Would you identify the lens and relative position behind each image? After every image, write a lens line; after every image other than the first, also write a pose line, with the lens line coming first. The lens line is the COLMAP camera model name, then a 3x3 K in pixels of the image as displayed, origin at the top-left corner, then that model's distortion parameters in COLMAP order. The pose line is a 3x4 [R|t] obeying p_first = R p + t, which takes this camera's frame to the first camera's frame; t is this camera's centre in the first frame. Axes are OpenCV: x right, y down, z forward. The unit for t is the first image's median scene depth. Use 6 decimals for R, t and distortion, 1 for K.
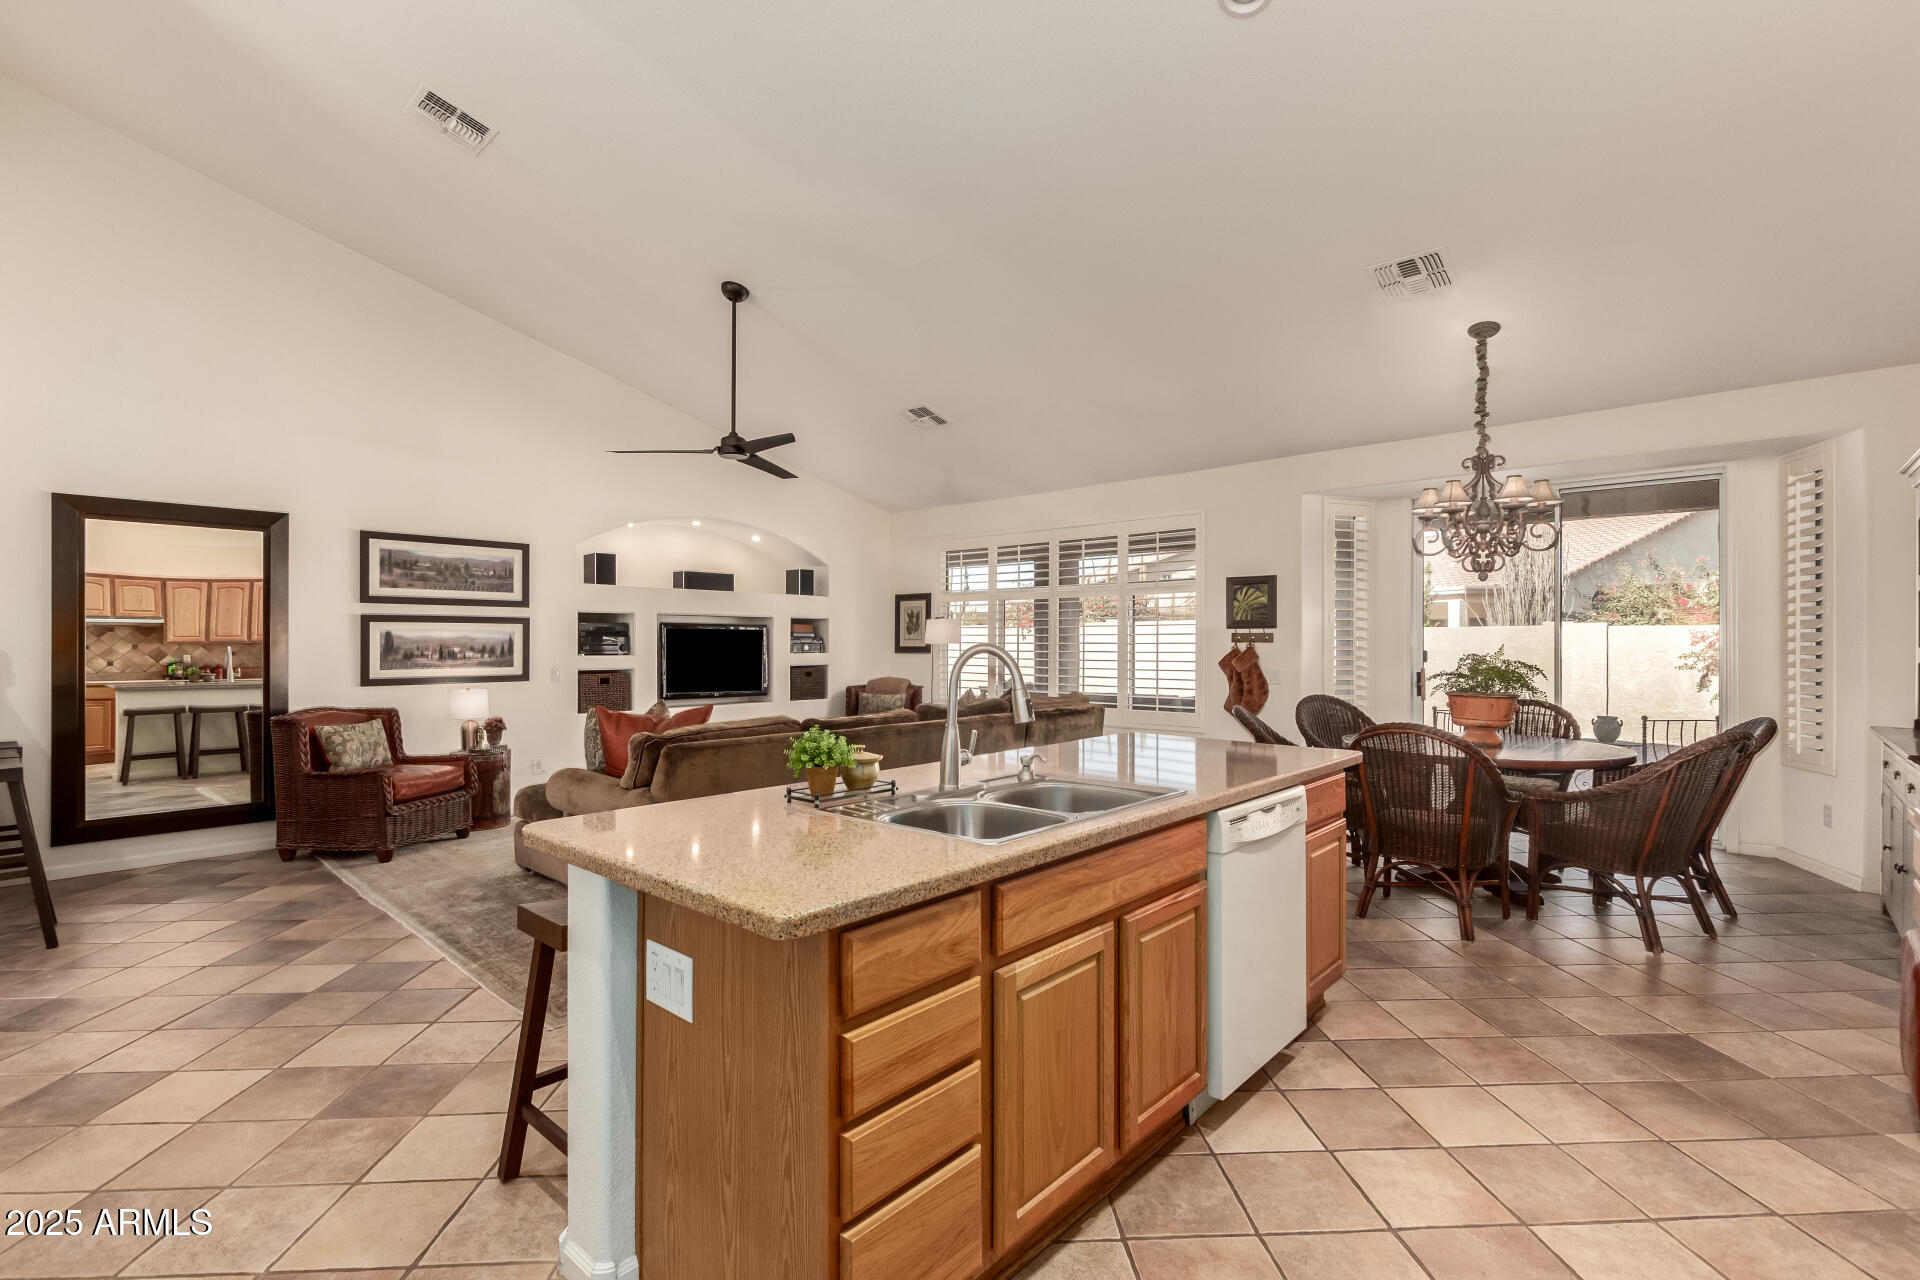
lens RADIAL K [[885.8, 0, 960.0], [0, 885.8, 640.0], [0, 0, 1]] dist [0.003834, 0.000214]
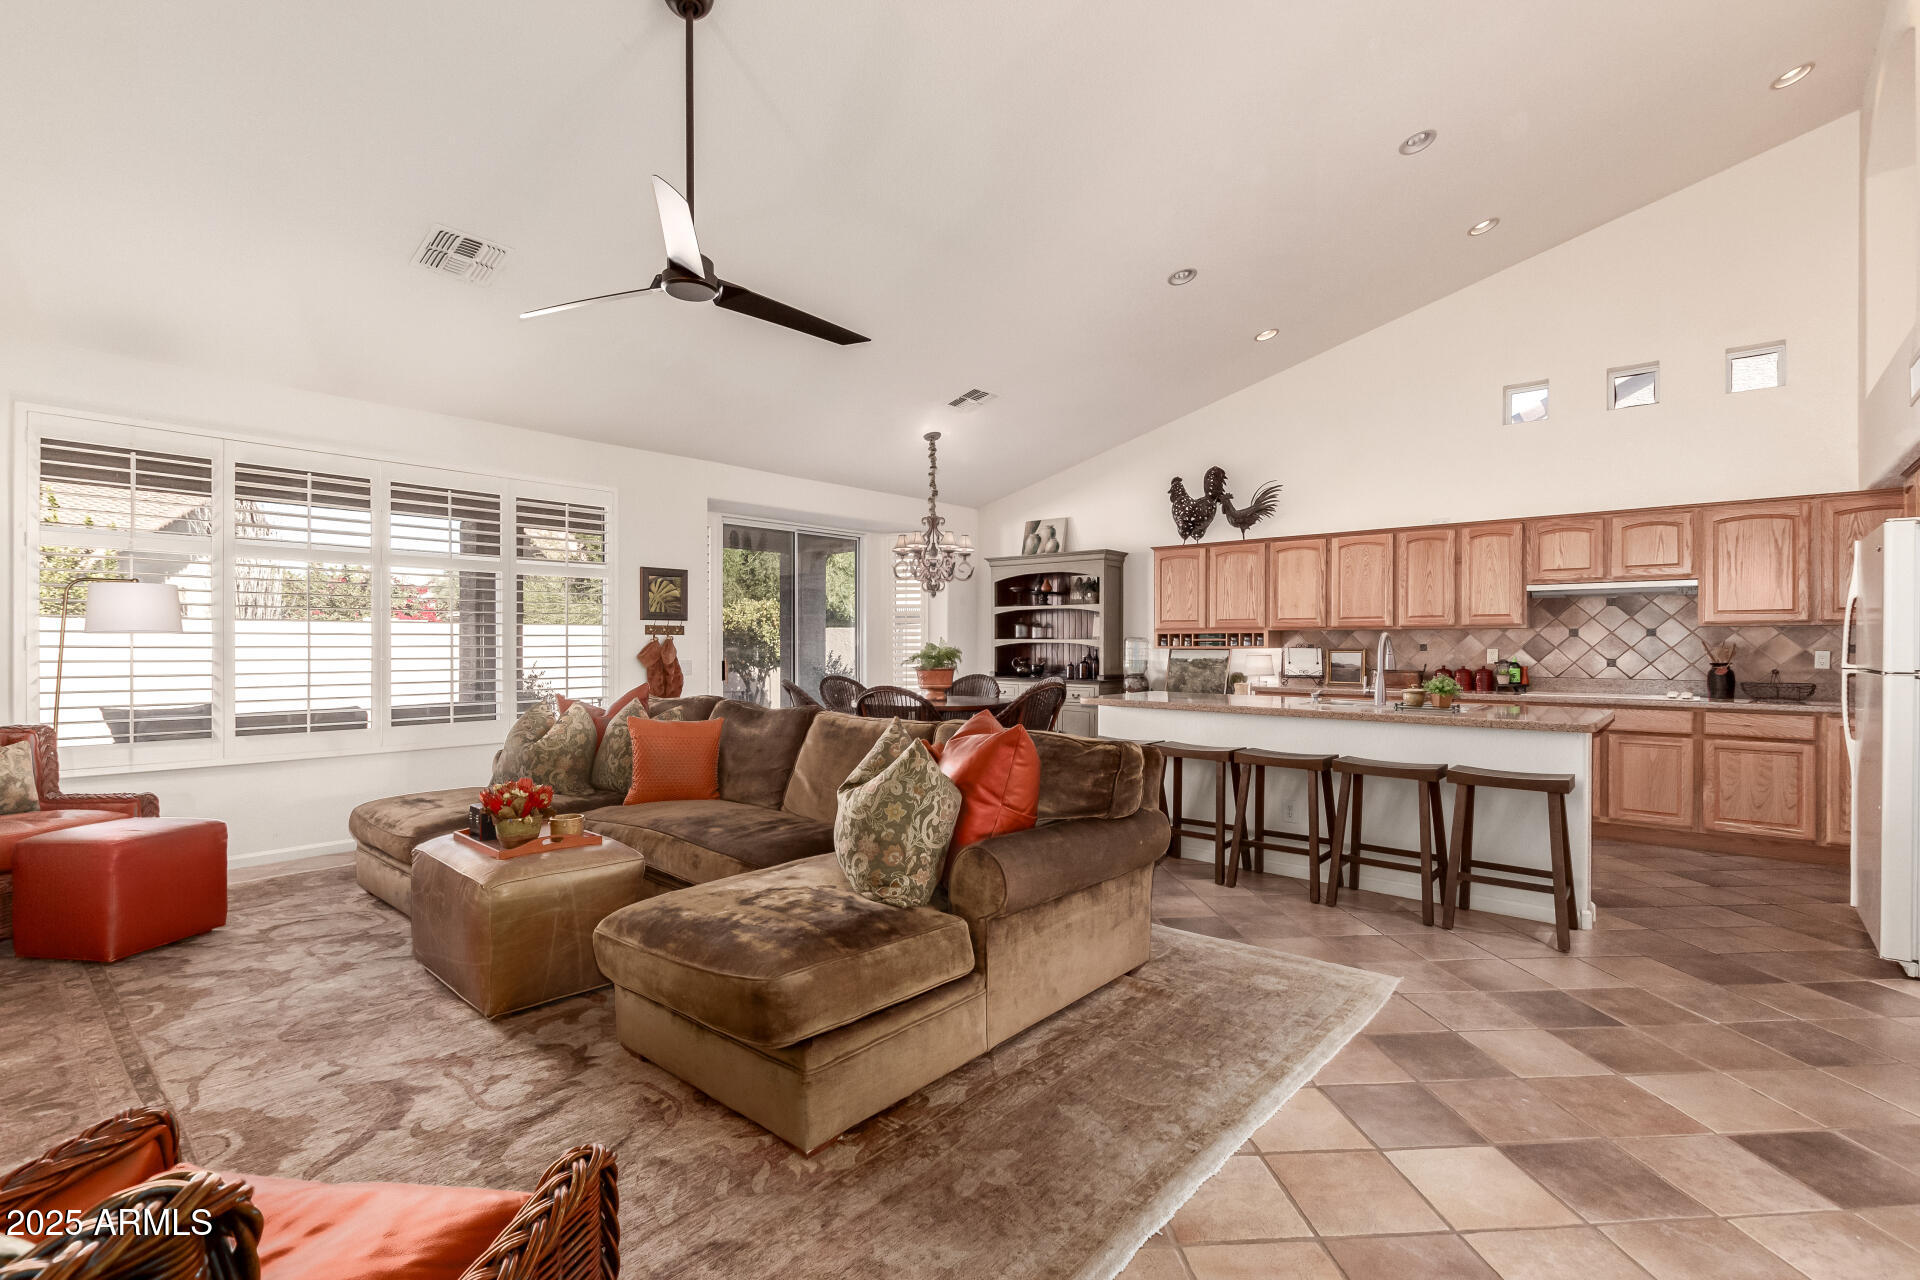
lens RADIAL K [[885.8, 0, 960.0], [0, 885.8, 640.0], [0, 0, 1]] dist [0.003834, 0.000214]
pose [[-0.025285, -0.004149, 0.999672, -0.674805], [-0.004470, 0.999982, 0.004037, 0.003230], [-0.999670, -0.004366, -0.025303, 0.687096]]
